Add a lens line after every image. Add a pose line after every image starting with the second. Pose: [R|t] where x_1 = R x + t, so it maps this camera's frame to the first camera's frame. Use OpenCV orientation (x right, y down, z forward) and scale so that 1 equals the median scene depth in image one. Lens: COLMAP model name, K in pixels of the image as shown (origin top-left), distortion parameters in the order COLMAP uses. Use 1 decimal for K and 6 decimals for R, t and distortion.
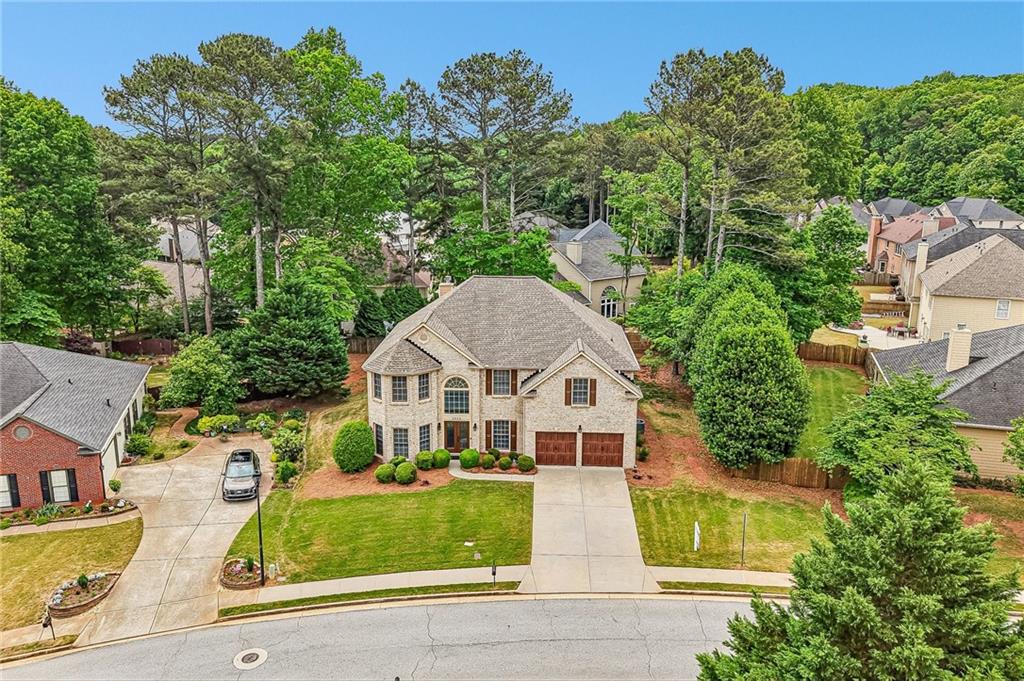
lens RADIAL K [[808.3, 0, 512.0], [0, 808.3, 340.5], [0, 0, 1]] dist [0.080886, -0.140300]
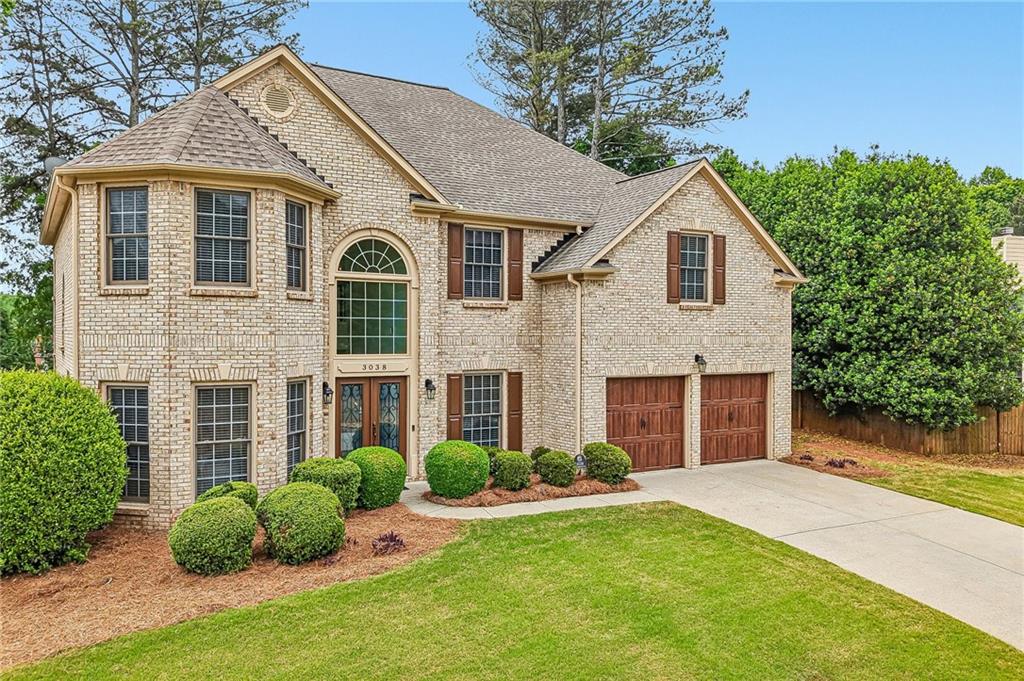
lens RADIAL K [[808.3, 0, 512.0], [0, 808.3, 340.5], [0, 0, 1]] dist [0.080886, -0.140300]
pose [[0.835544, -0.007144, 0.549377, -0.210242], [0.127116, 0.975299, -0.180647, 0.157603], [-0.534517, 0.220773, 0.815813, 0.718092]]
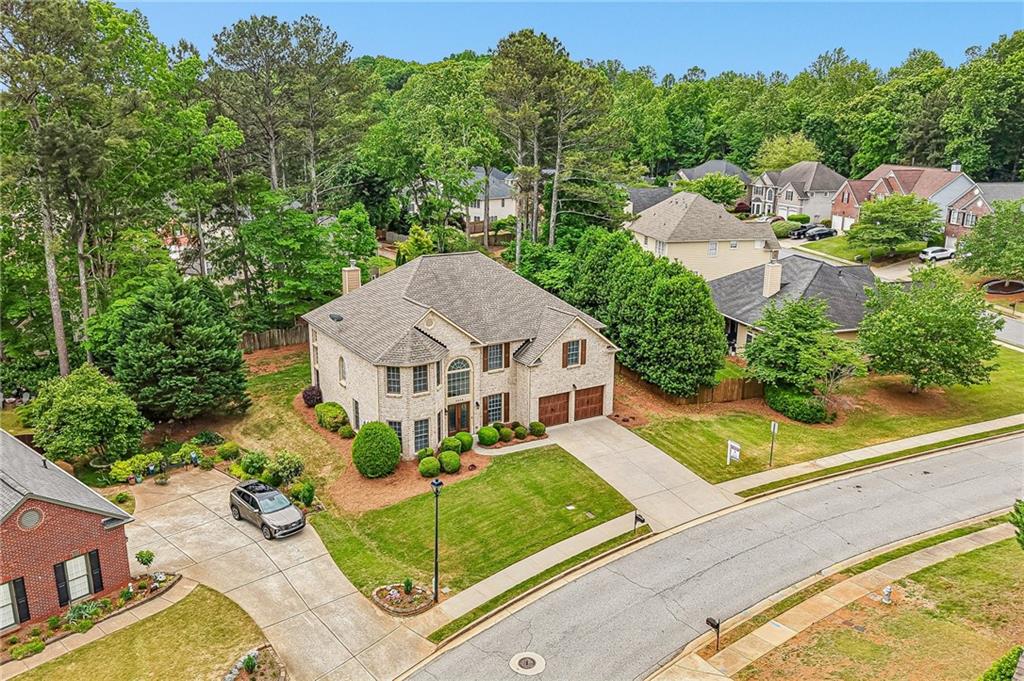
lens RADIAL K [[808.3, 0, 512.0], [0, 808.3, 340.5], [0, 0, 1]] dist [0.080886, -0.140300]
pose [[0.831366, -0.142175, 0.537231, -0.553497], [0.121707, 0.989833, 0.073610, -0.042367], [-0.542235, 0.004188, 0.840217, 0.136911]]
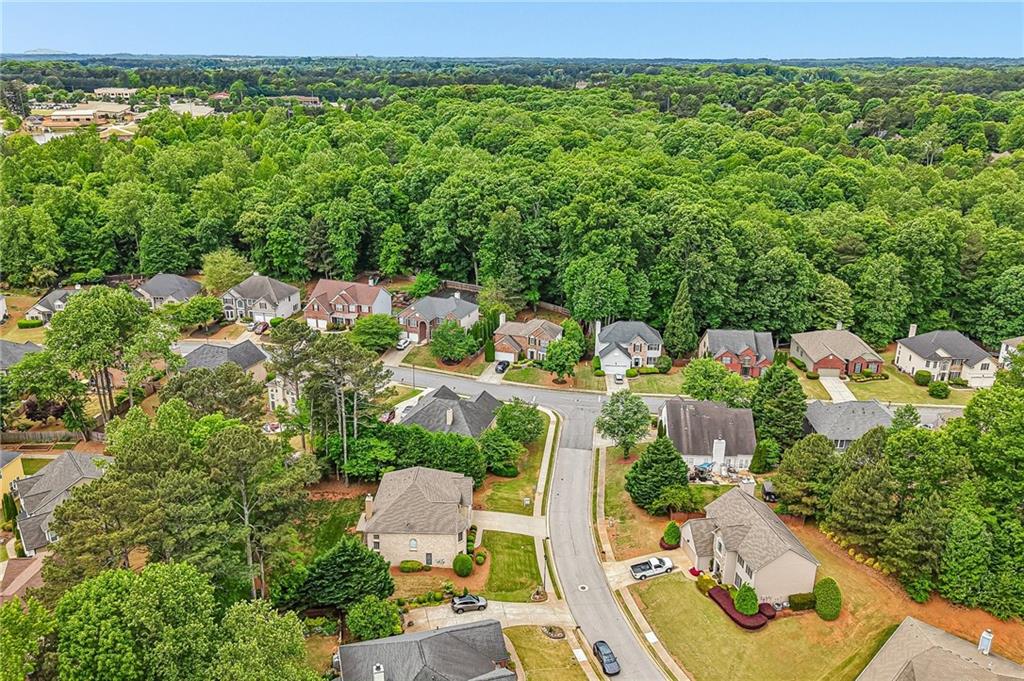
lens RADIAL K [[808.3, 0, 512.0], [0, 808.3, 340.5], [0, 0, 1]] dist [0.080886, -0.140300]
pose [[-0.015272, -0.325652, 0.945366, -2.195168], [0.209981, 0.923348, 0.321460, -1.181161], [-0.977586, 0.203418, 0.054280, 0.621558]]
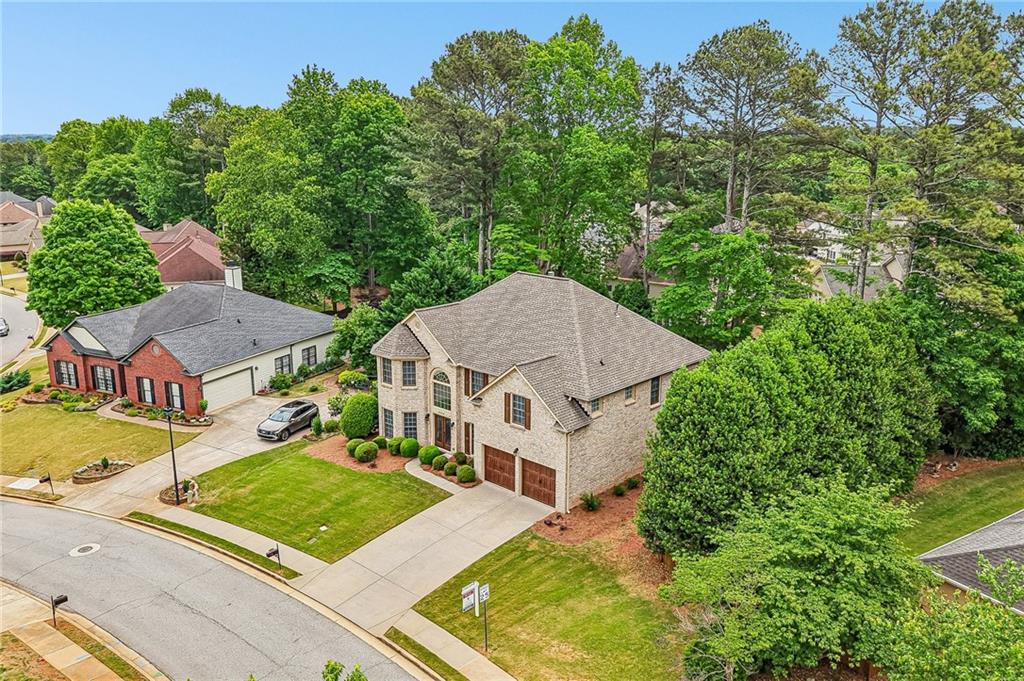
lens RADIAL K [[808.3, 0, 512.0], [0, 808.3, 340.5], [0, 0, 1]] dist [0.080886, -0.140300]
pose [[0.758568, 0.155510, -0.632765, 0.618782], [-0.151529, 0.986581, 0.060810, -0.064006], [0.633730, 0.049754, 0.771952, 0.306016]]
